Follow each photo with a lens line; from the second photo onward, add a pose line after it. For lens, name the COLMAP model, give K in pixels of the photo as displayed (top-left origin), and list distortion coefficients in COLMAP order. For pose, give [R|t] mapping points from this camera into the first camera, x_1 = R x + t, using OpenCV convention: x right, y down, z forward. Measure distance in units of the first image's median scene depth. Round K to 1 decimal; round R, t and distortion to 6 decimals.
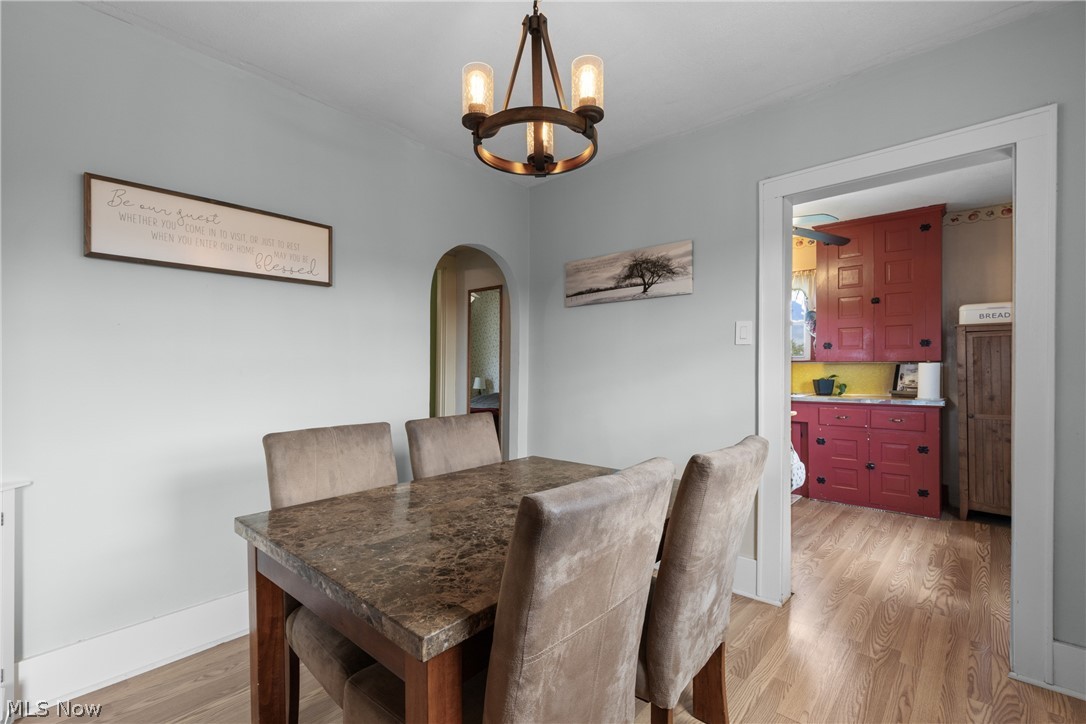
lens RADIAL K [[487.4, 0, 540.7], [0, 487.4, 363.5], [0, 0, 1]] dist [0.003731, 0.000168]
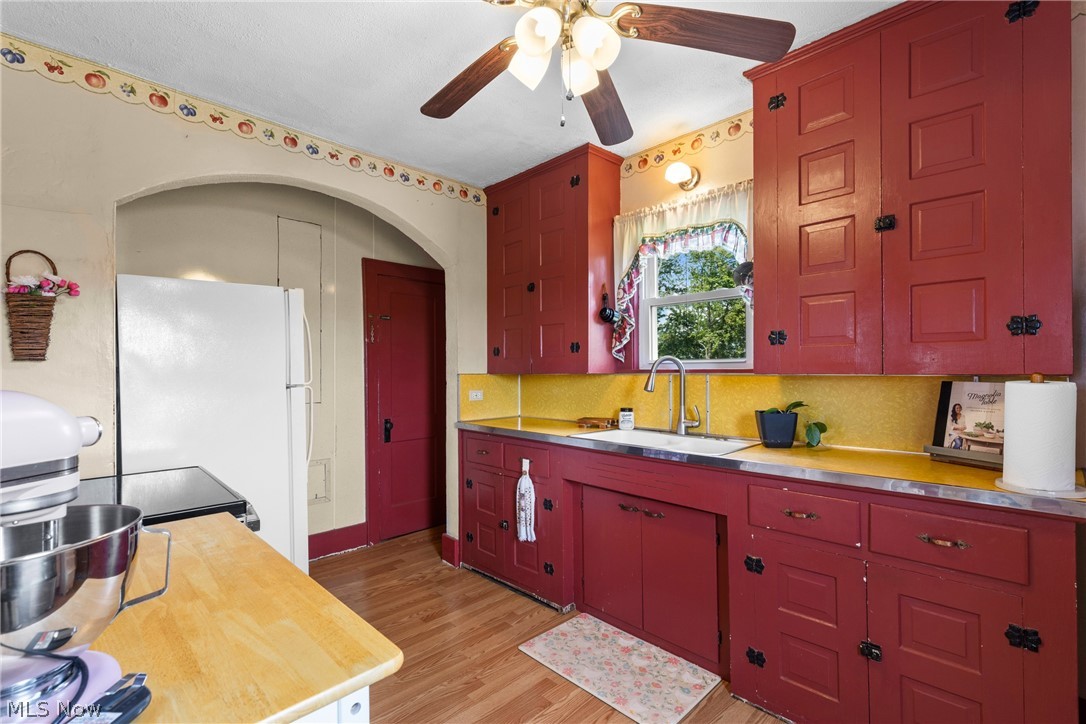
lens RADIAL K [[487.4, 0, 541.5], [0, 487.4, 365.5], [0, 0, 1]] dist [0.003731, 0.000168]
pose [[0.997572, -0.009549, -0.068992, 0.434437], [0.009834, 0.999944, 0.003789, -0.015909], [0.068952, -0.004459, 0.997610, 0.585581]]
